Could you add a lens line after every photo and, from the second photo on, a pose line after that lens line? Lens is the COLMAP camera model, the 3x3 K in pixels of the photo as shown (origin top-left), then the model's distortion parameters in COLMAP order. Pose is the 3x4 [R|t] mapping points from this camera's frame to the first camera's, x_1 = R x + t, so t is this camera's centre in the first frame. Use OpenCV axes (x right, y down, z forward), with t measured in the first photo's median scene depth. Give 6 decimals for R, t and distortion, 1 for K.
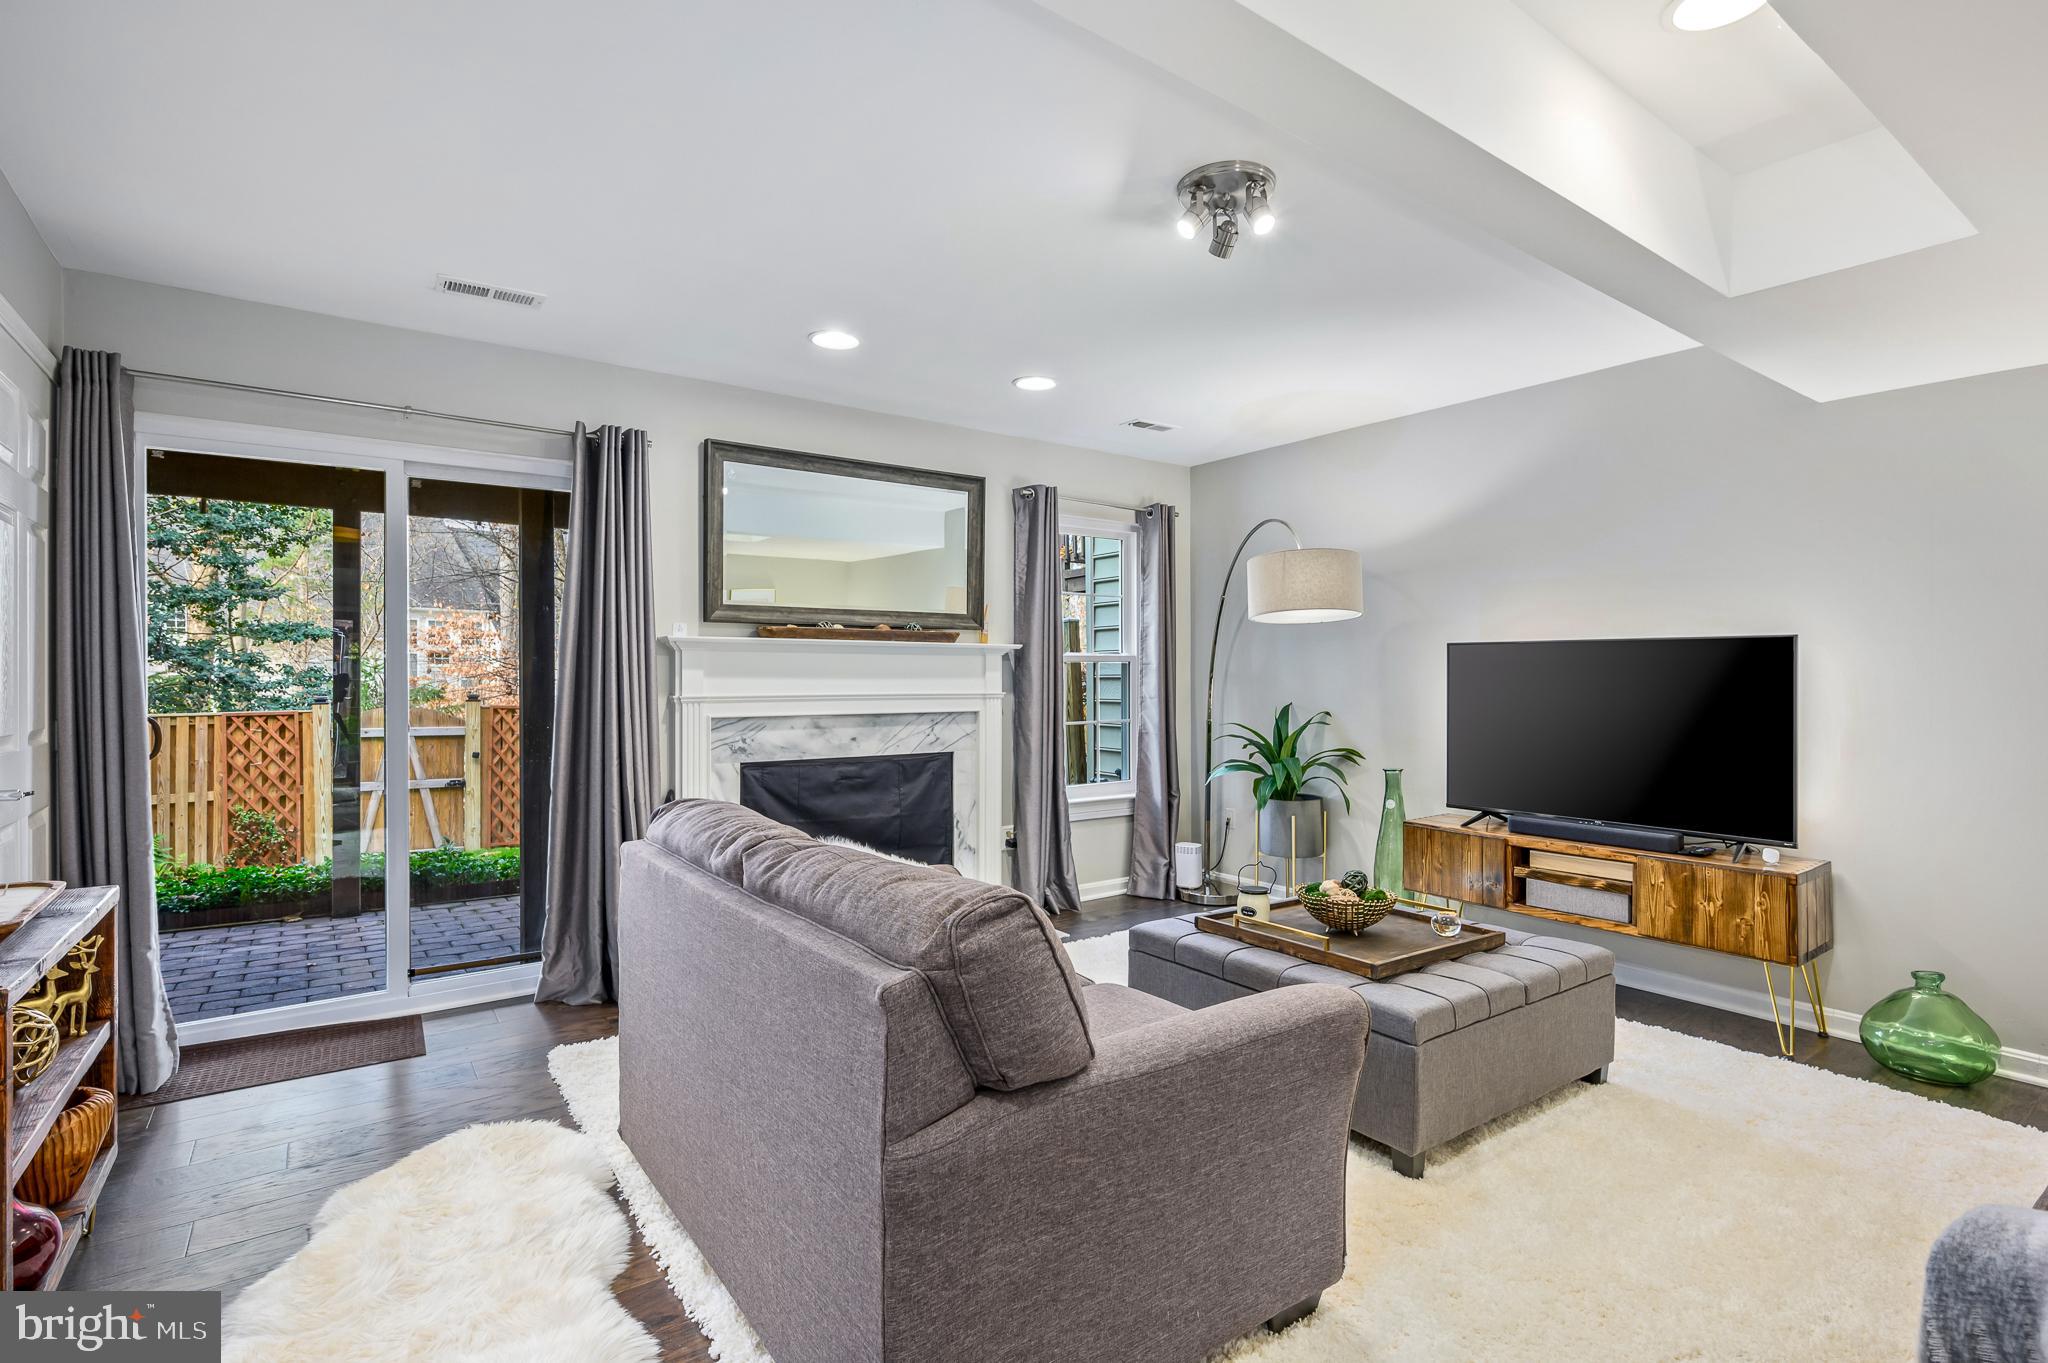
lens RADIAL K [[1018.1, 0, 1042.0], [0, 1018.1, 682.5], [0, 0, 1]] dist [-0.000809, -0.001363]
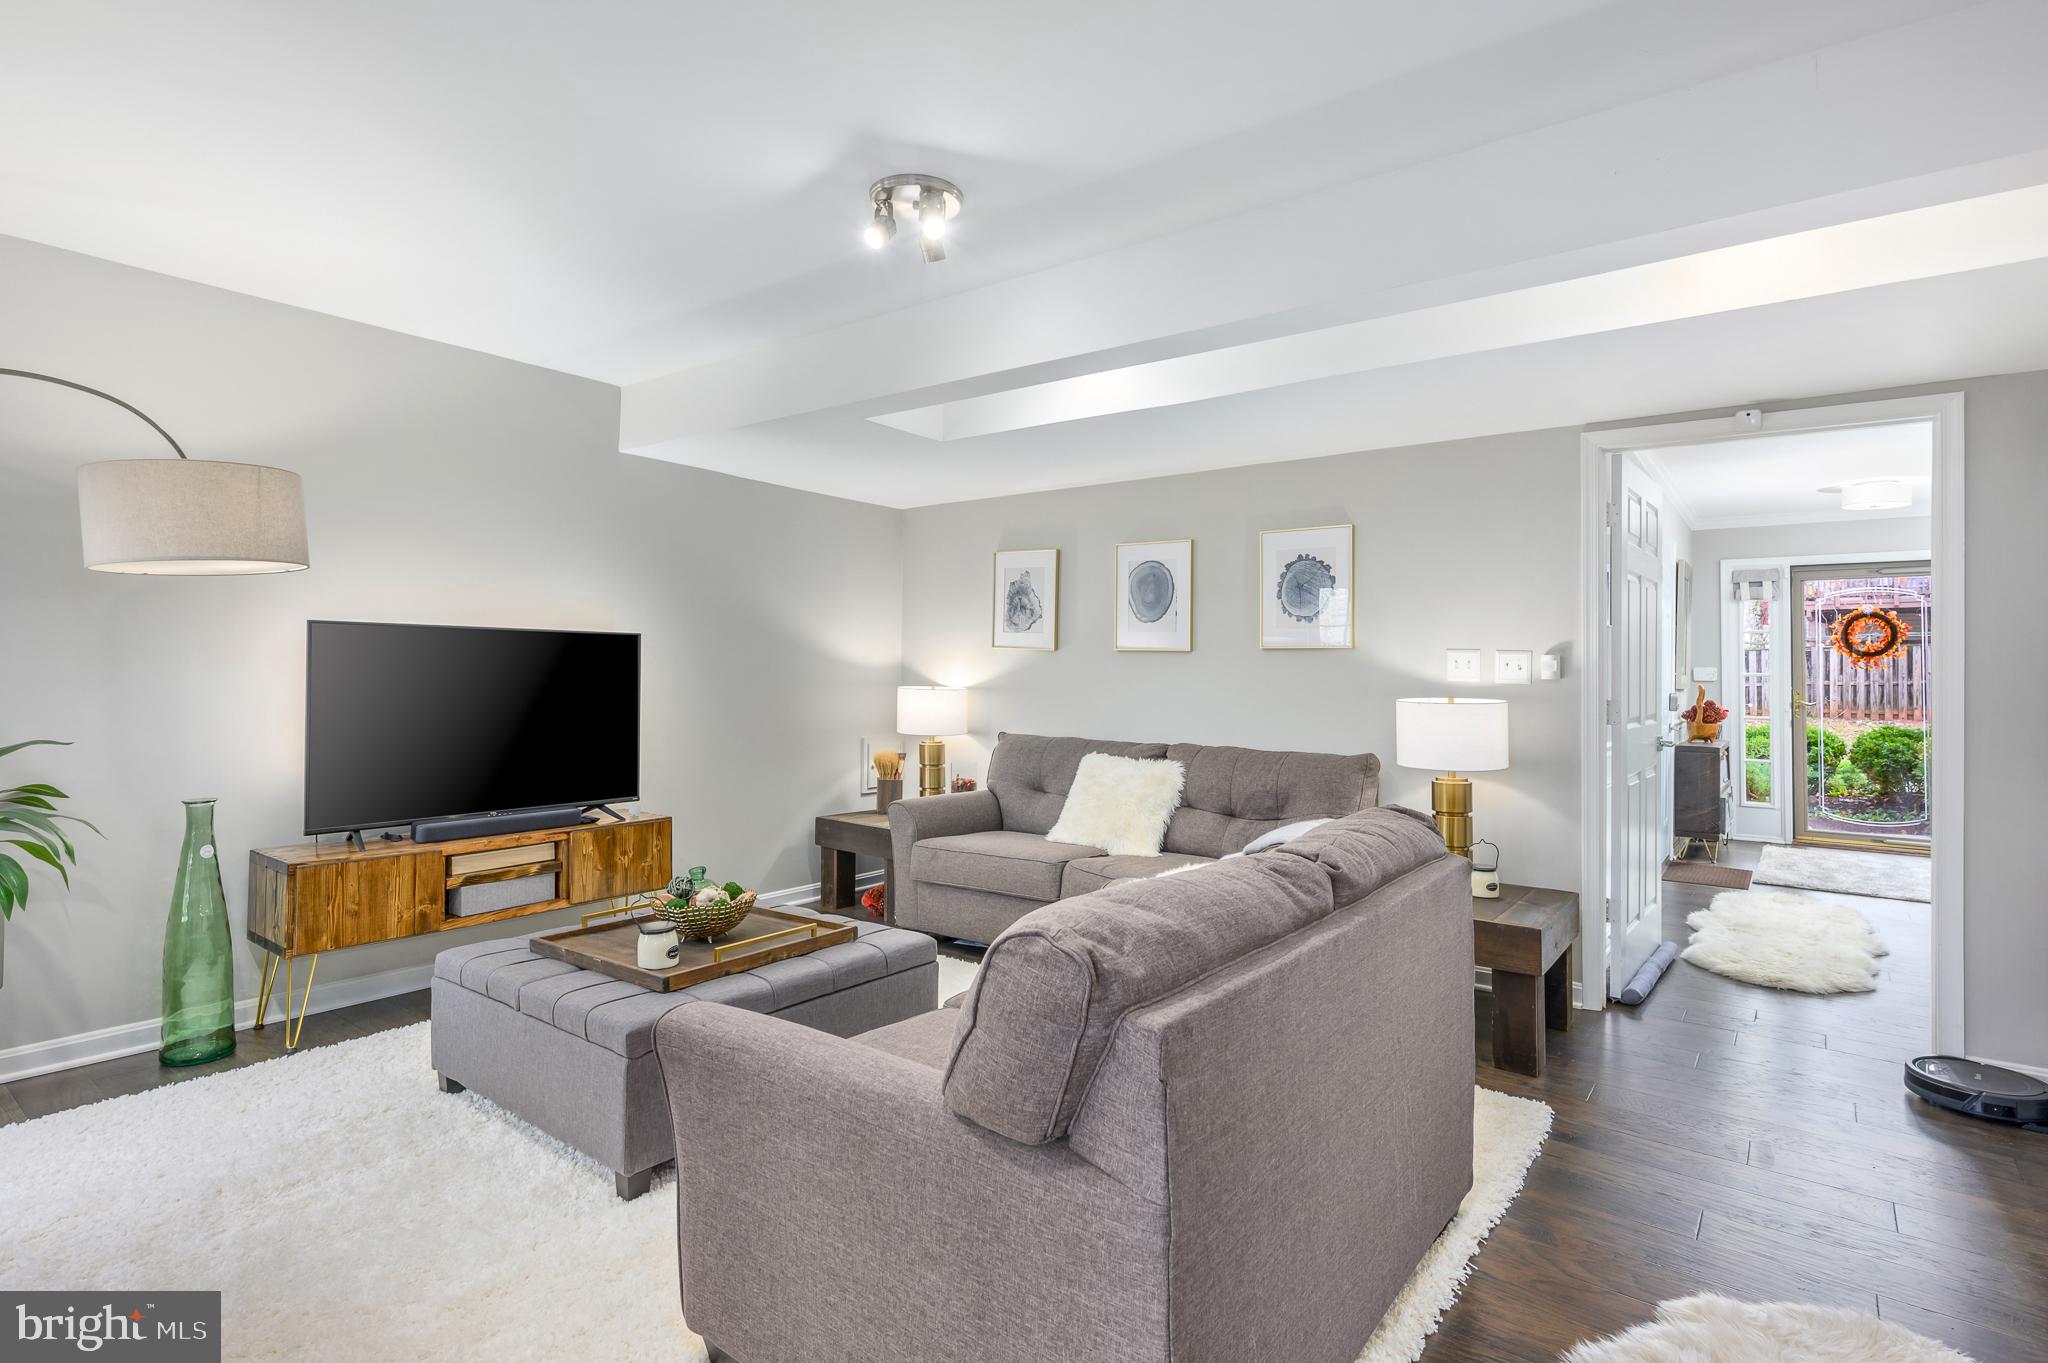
lens RADIAL K [[1018.1, 0, 1032.4], [0, 1018.1, 661.5], [0, 0, 1]] dist [-0.000809, -0.001363]
pose [[-0.296625, 0.005498, 0.954978, -0.412378], [-0.001719, 0.999979, -0.006291, -0.003442], [-0.954992, -0.003508, -0.296609, 0.593460]]
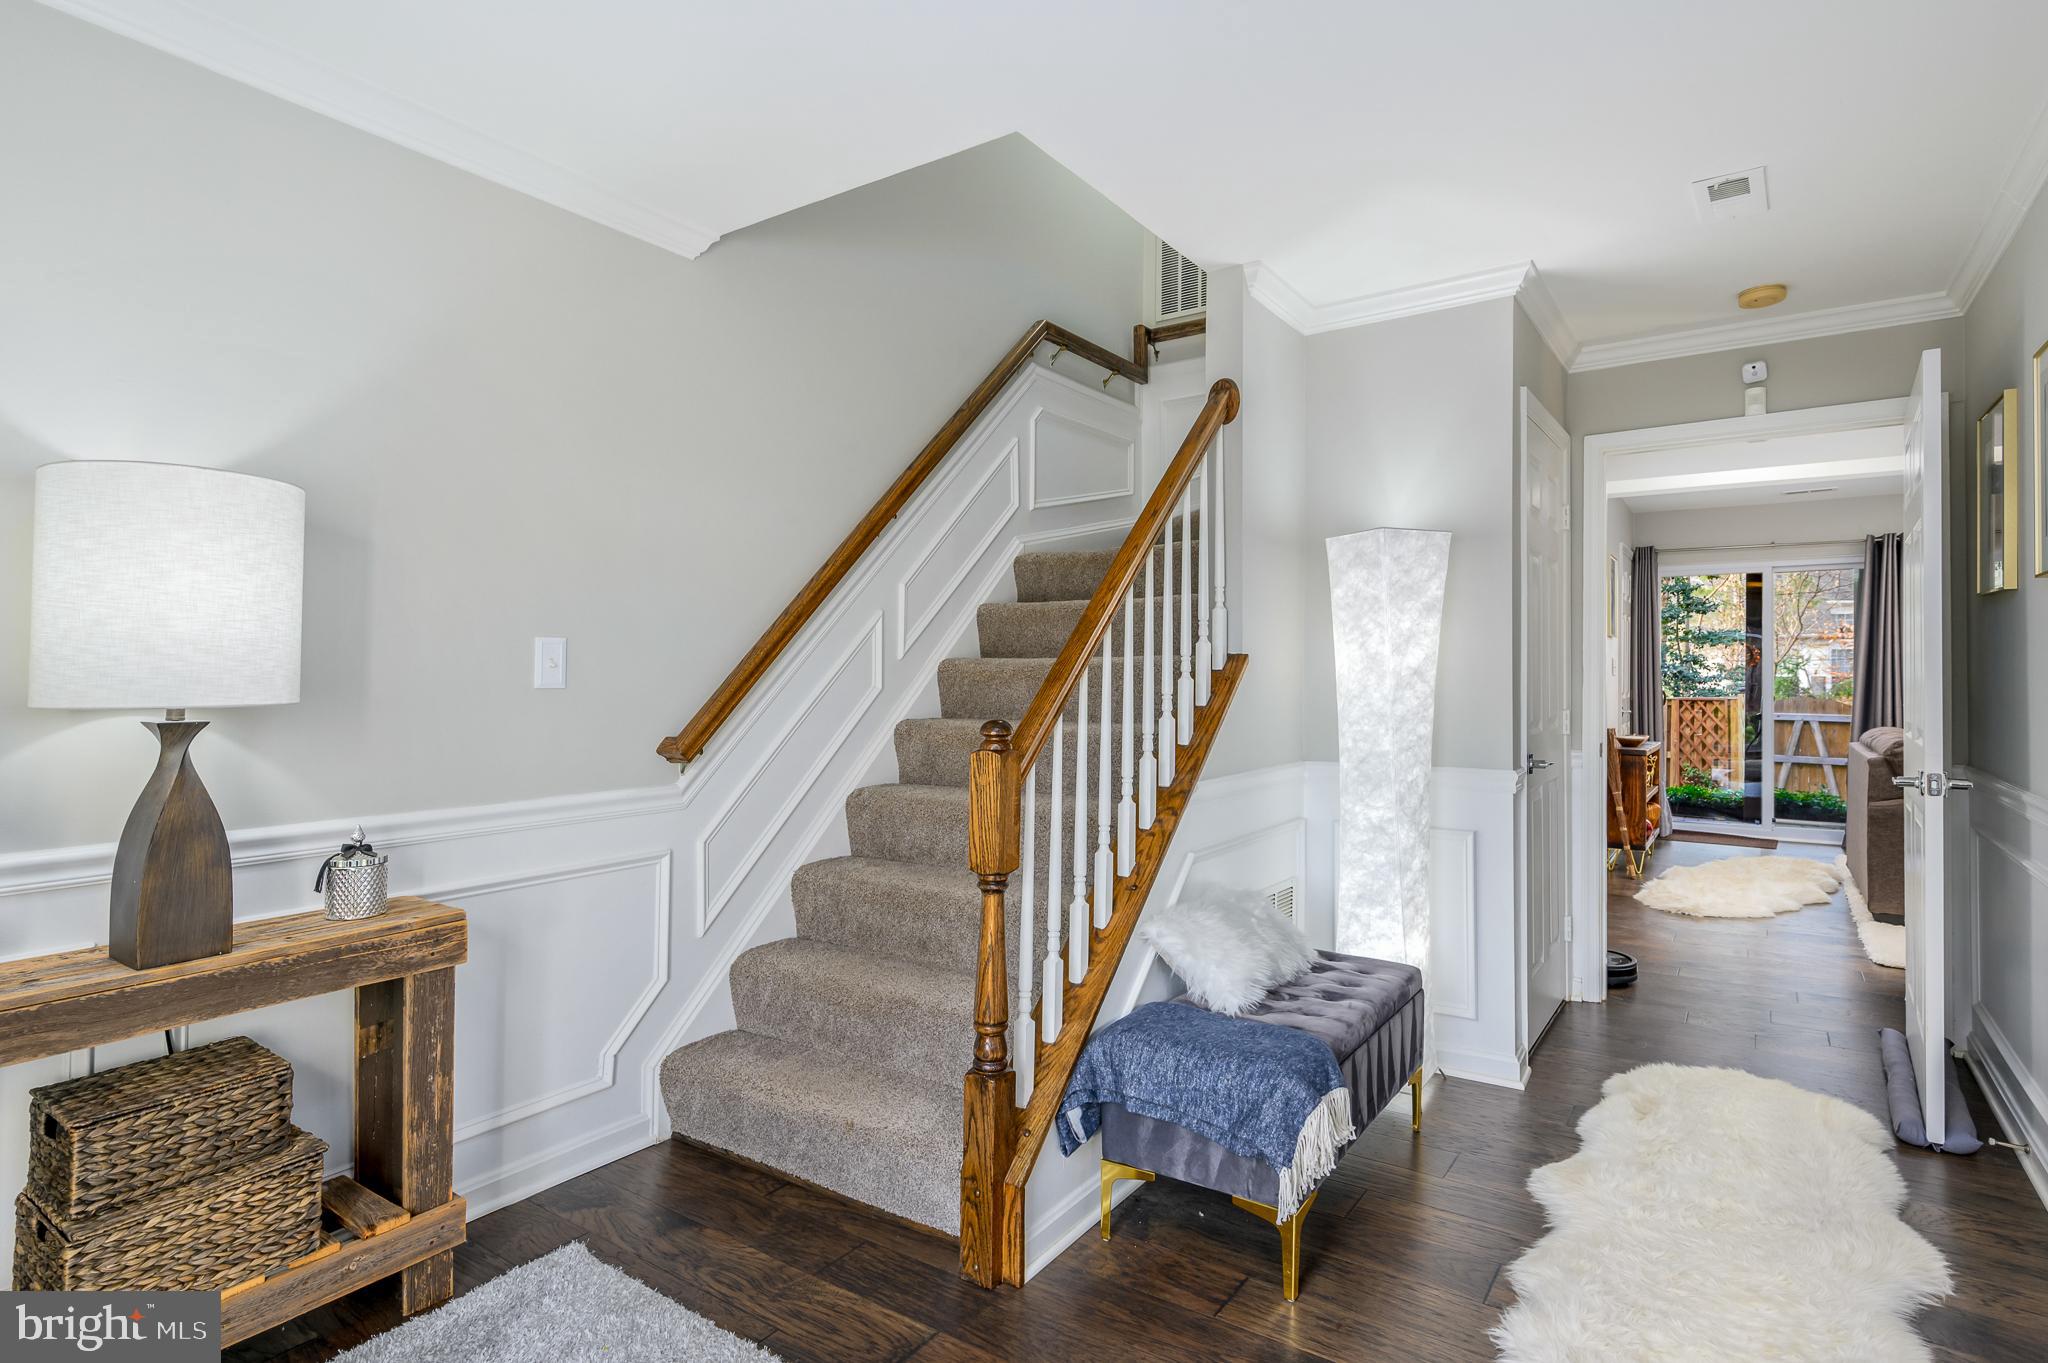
lens RADIAL K [[1071.7, 0, 1030.8], [0, 1071.7, 672.0], [0, 0, 1]] dist [0.002532, -0.000432]
pose [[0.351722, 0.001827, -0.936103, 0.294295], [-0.007985, 0.999968, -0.001048, 0.002264], [0.936070, 0.007844, 0.351725, -0.390388]]
